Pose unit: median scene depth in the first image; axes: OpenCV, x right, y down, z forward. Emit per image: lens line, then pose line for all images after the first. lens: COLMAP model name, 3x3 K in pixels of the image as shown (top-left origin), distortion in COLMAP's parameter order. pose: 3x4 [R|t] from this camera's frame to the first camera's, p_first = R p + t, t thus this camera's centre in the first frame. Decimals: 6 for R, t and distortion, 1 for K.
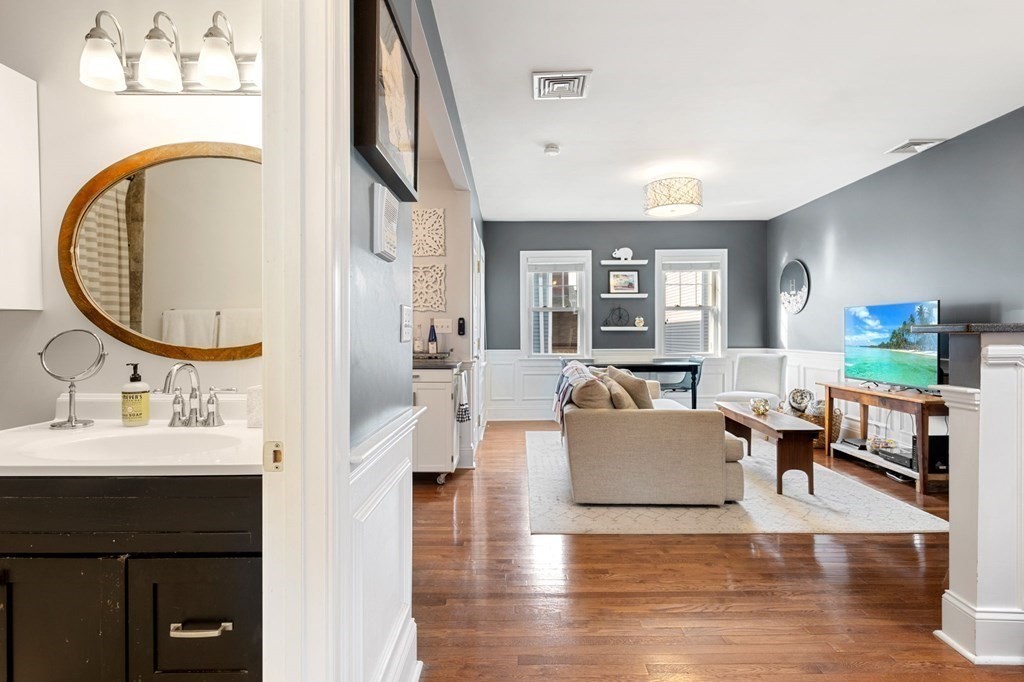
lens RADIAL K [[533.4, 0, 511.3], [0, 533.4, 335.1], [0, 0, 1]] dist [0.002490, 0.001492]
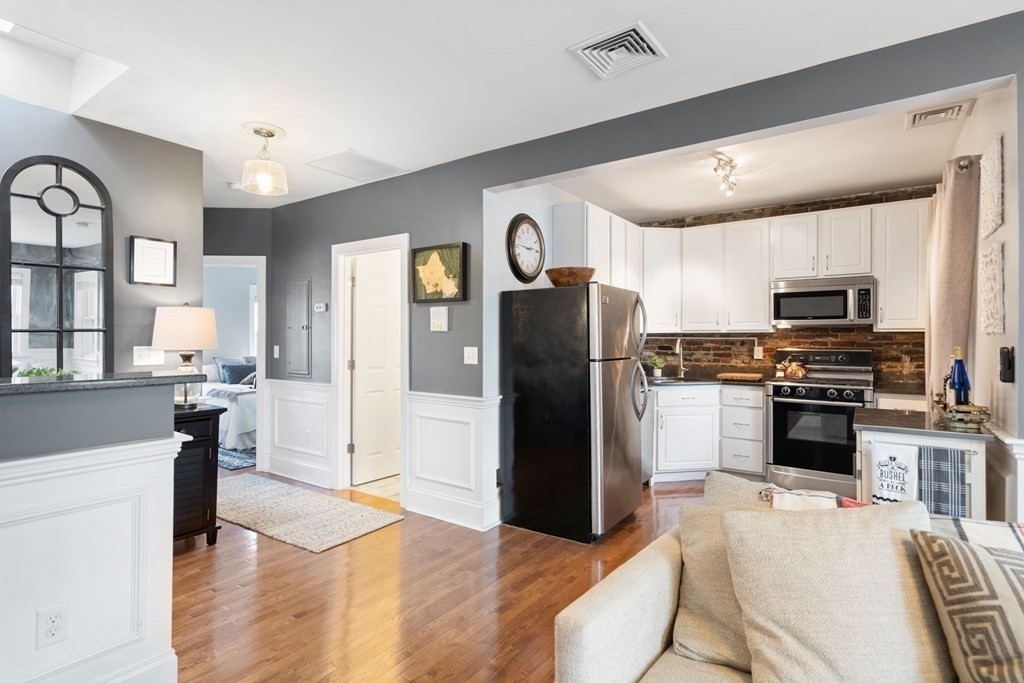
lens RADIAL K [[507.2, 0, 513.5], [0, 507.2, 337.9], [0, 0, 1]] dist [0.001485, 0.000491]
pose [[-0.563940, 0.001180, -0.825815, 0.376986], [-0.004458, 0.999980, 0.004473, -0.028593], [0.825804, 0.006204, -0.563923, 0.625186]]
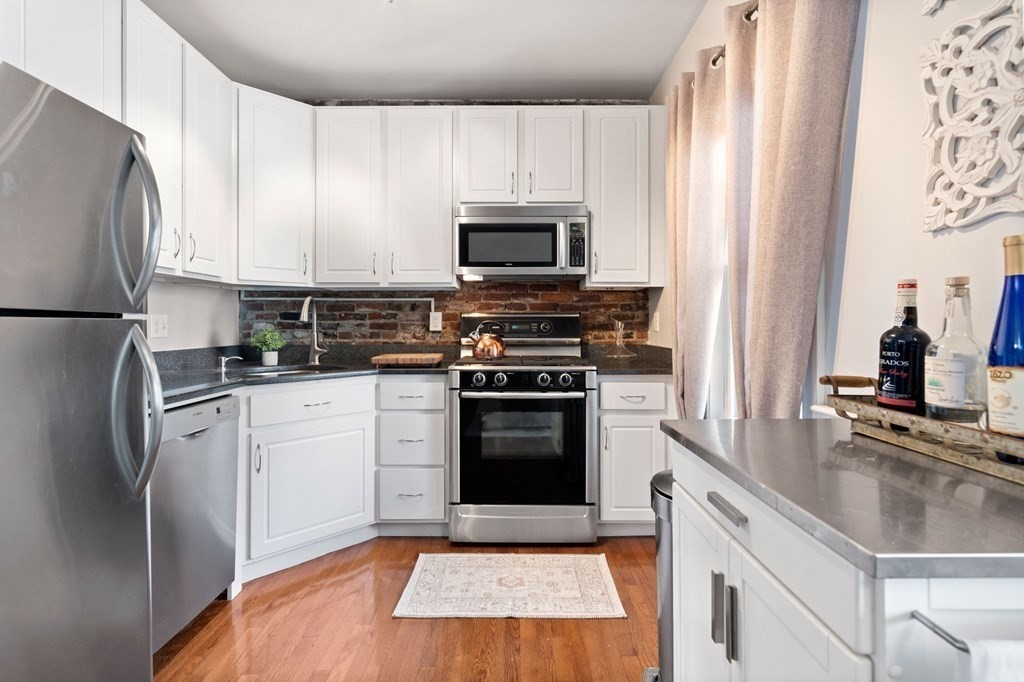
lens RADIAL K [[492.8, 0, 509.9], [0, 492.8, 325.1], [0, 0, 1]] dist [-0.000189, 0.000373]
pose [[0.011306, 0.002503, -0.999933, 0.011318], [-0.004533, 0.999987, 0.002452, -0.001425], [0.999926, 0.004505, 0.011317, 0.564184]]
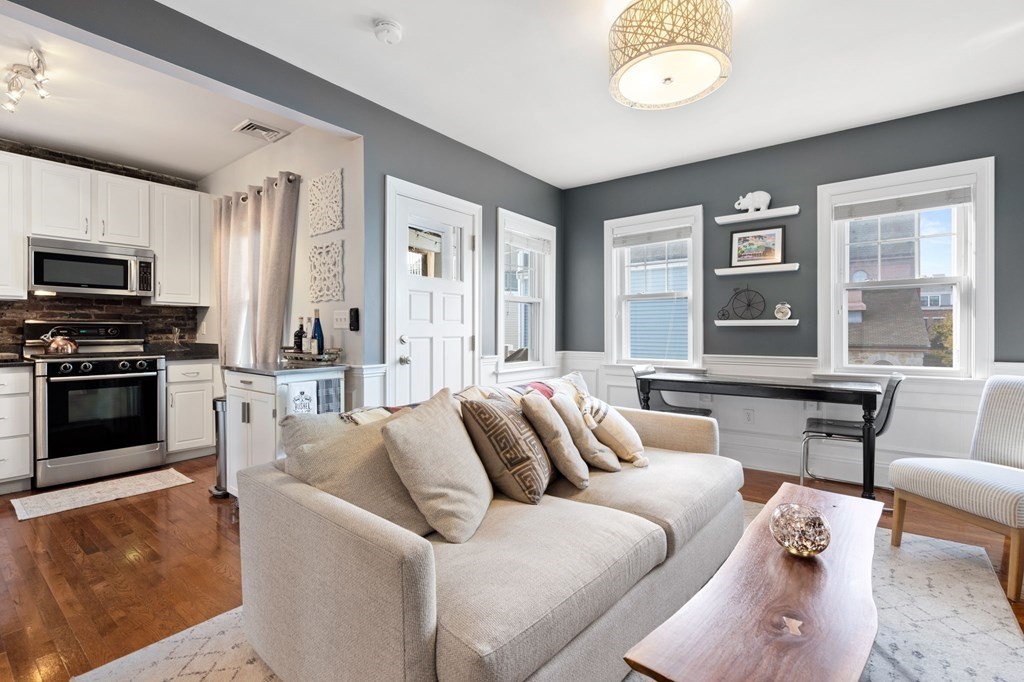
lens RADIAL K [[469.0, 0, 508.4], [0, 469.0, 332.8], [0, 0, 1]] dist [-0.002680, 0.000029]
pose [[0.795097, 0.004437, -0.606466, 0.336354], [-0.005275, 0.999986, 0.000401, 0.000477], [0.606459, 0.002880, 0.795109, 0.426063]]
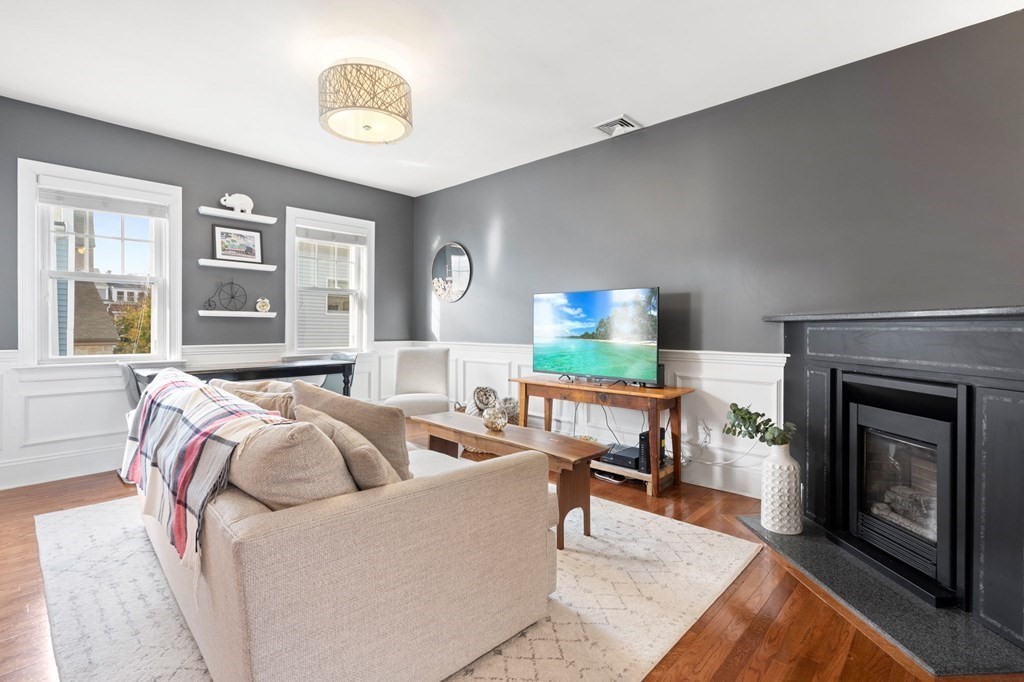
lens RADIAL K [[479.5, 0, 511.0], [0, 479.5, 329.5], [0, 0, 1]] dist [-0.002061, -0.000243]
pose [[0.675498, 0.004067, 0.737350, -0.002233], [-0.003806, 0.999991, -0.002028, 0.007445], [-0.737352, -0.001436, 0.675508, 0.364271]]
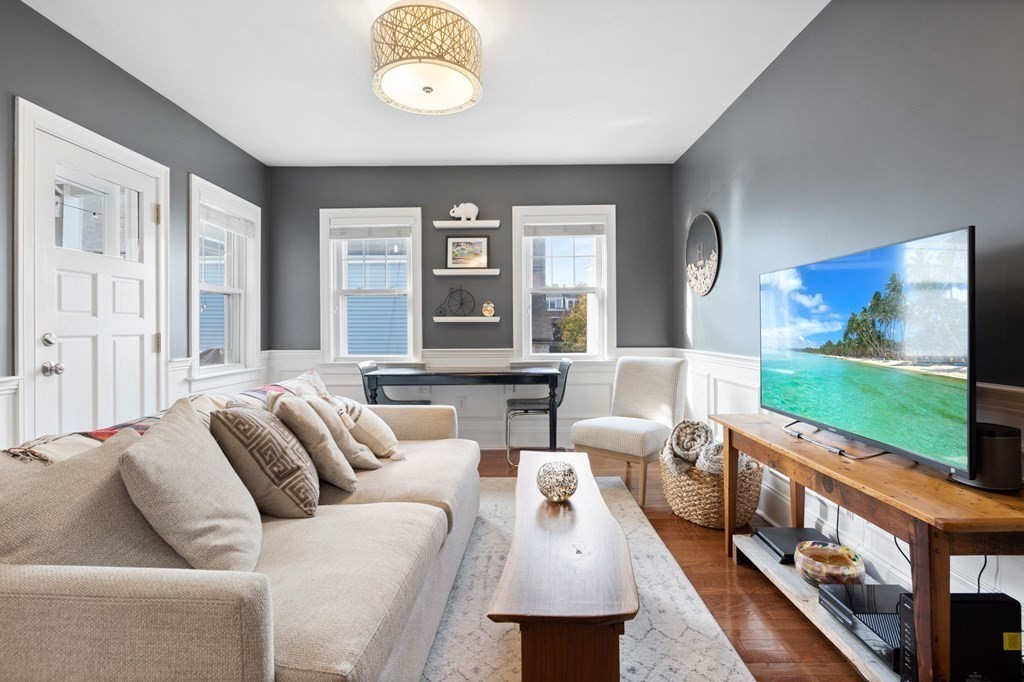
lens RADIAL K [[485.4, 0, 508.5], [0, 485.4, 327.6], [0, 0, 1]] dist [-0.001296, 0.000208]
pose [[0.999998, -0.001806, -0.000976, 0.285925], [0.001800, 0.999980, -0.006139, 0.002467], [0.000987, 0.006137, 0.999981, 0.395780]]
